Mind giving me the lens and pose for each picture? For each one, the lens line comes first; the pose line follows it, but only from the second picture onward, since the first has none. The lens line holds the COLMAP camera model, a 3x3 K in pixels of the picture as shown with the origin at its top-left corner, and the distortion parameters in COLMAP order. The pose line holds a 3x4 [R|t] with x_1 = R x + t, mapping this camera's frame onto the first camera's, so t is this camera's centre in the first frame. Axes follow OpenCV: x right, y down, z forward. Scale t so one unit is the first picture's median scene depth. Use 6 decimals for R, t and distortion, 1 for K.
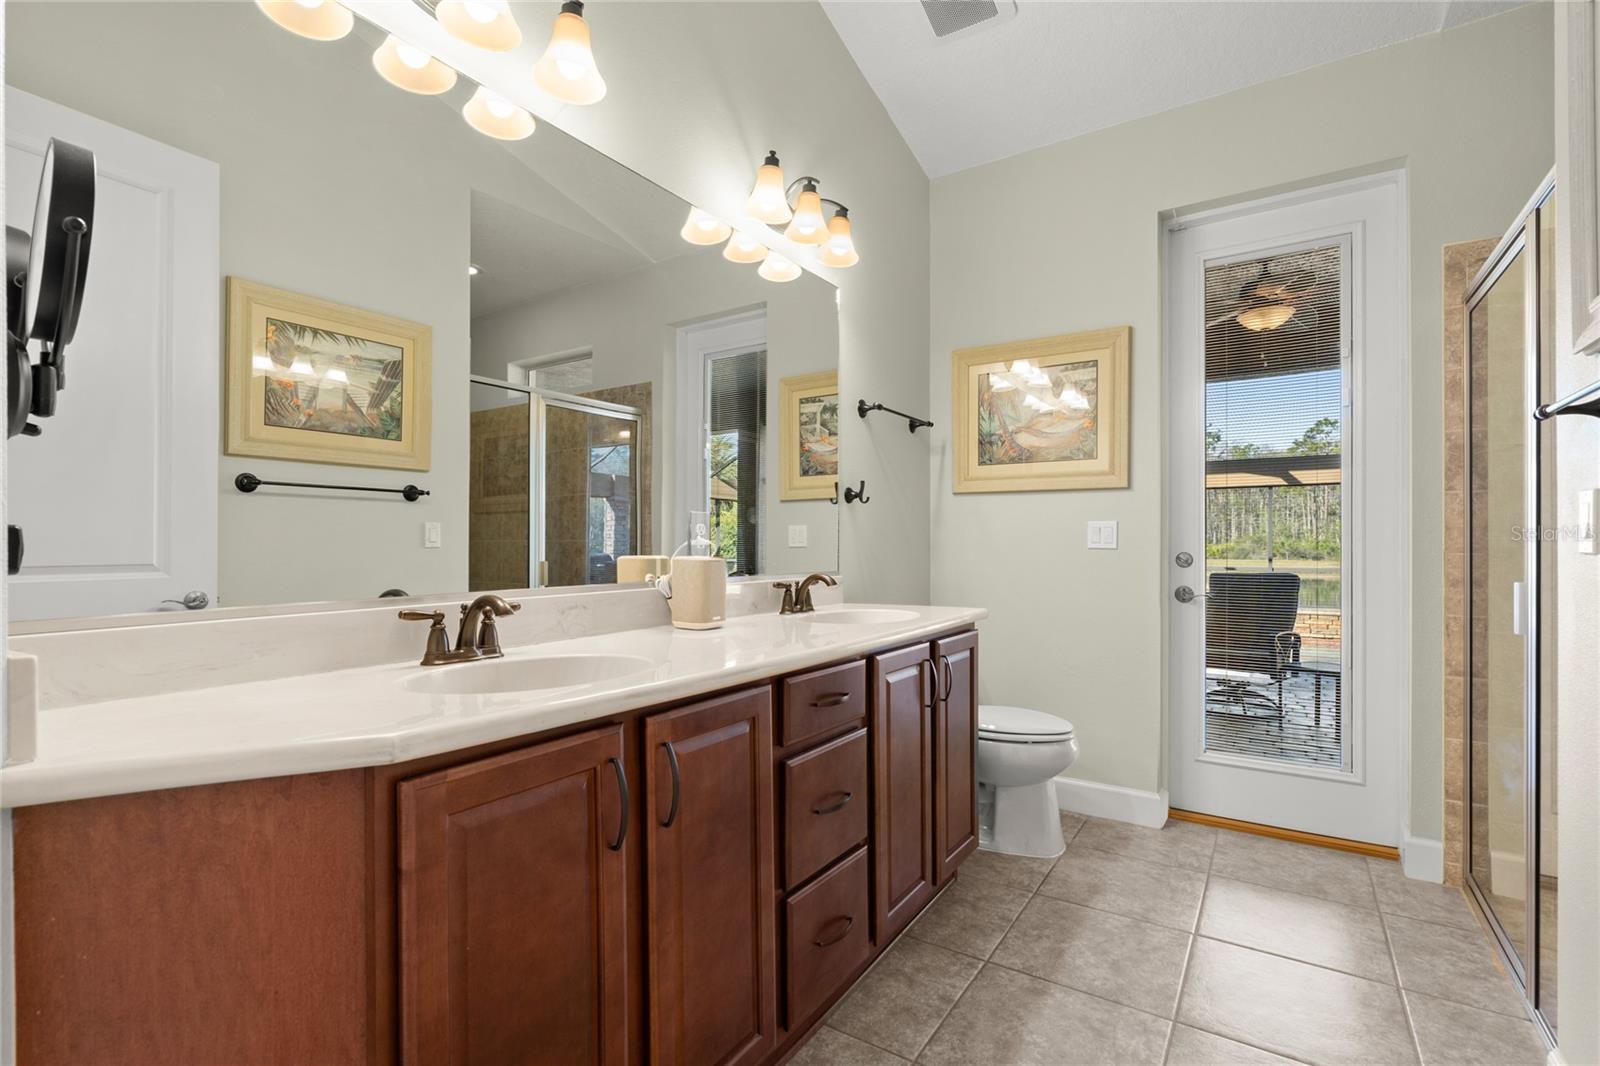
lens RADIAL K [[725.1, 0, 811.4], [0, 725.1, 540.6], [0, 0, 1]] dist [-0.007968, 0.003306]
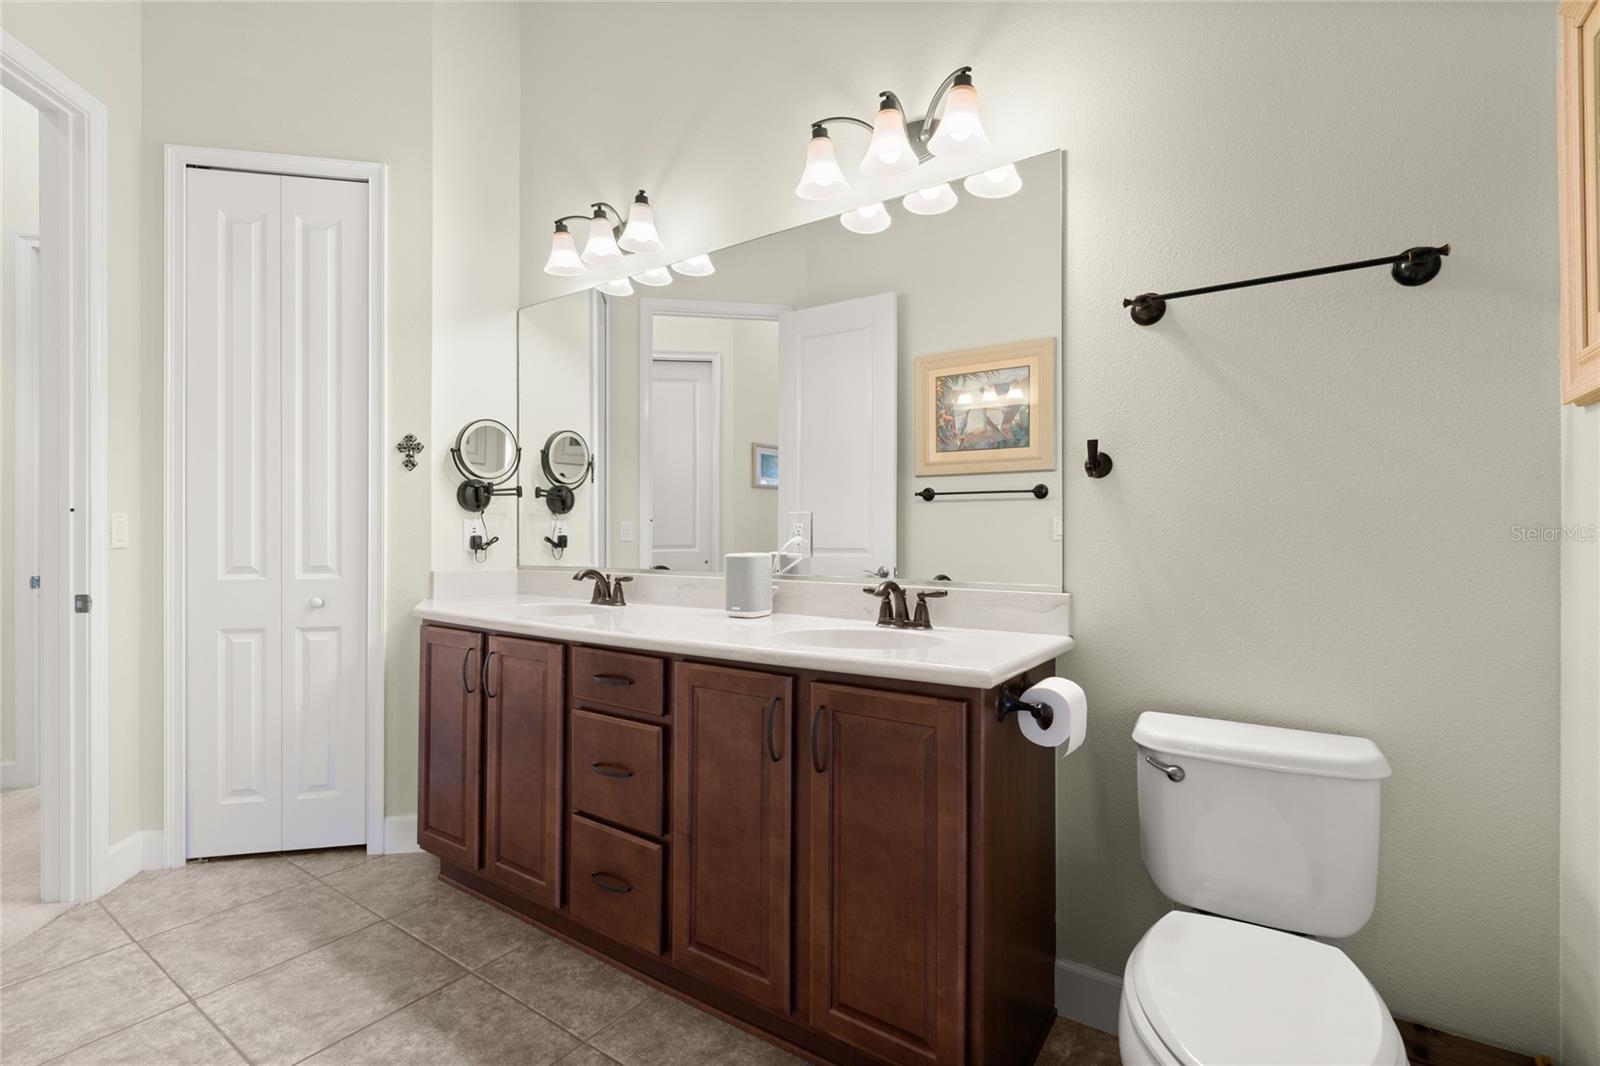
lens RADIAL K [[725.1, 0, 806.0], [0, 725.1, 527.6], [0, 0, 1]] dist [-0.007968, 0.003306]
pose [[-0.014579, -0.005482, -0.999879, 0.647955], [0.007091, 0.999959, -0.005586, -0.006412], [0.999869, -0.007172, -0.014540, 0.734845]]
